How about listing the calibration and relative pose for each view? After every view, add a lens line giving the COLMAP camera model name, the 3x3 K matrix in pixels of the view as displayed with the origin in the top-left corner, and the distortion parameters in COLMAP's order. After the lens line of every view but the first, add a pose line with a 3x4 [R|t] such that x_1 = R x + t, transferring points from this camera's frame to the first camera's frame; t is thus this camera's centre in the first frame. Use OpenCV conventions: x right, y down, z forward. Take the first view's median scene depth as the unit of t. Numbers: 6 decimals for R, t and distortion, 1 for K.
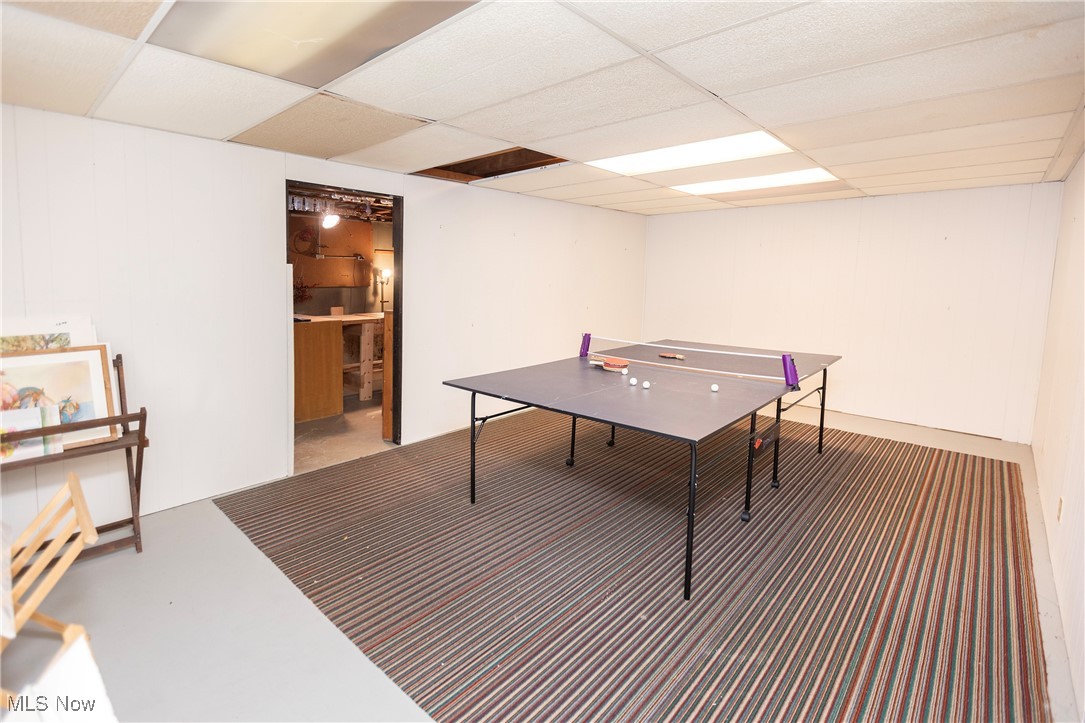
lens RADIAL K [[506.0, 0, 540.9], [0, 506.0, 357.5], [0, 0, 1]] dist [0.002462, -0.000683]
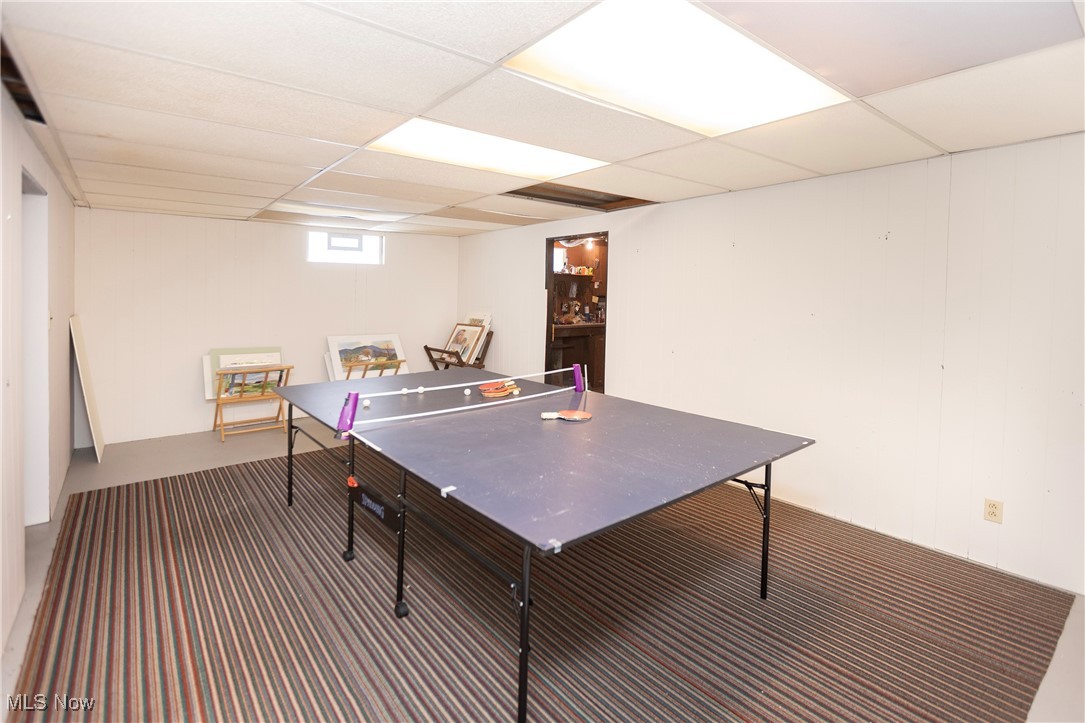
lens RADIAL K [[506.0, 0, 541.5], [0, 506.0, 361.7], [0, 0, 1]] dist [0.002462, -0.000683]
pose [[-0.164121, 0.120662, -0.979033, 1.472694], [-0.166103, 0.974939, 0.148003, -0.271026], [0.972355, 0.186910, -0.139965, 1.718663]]
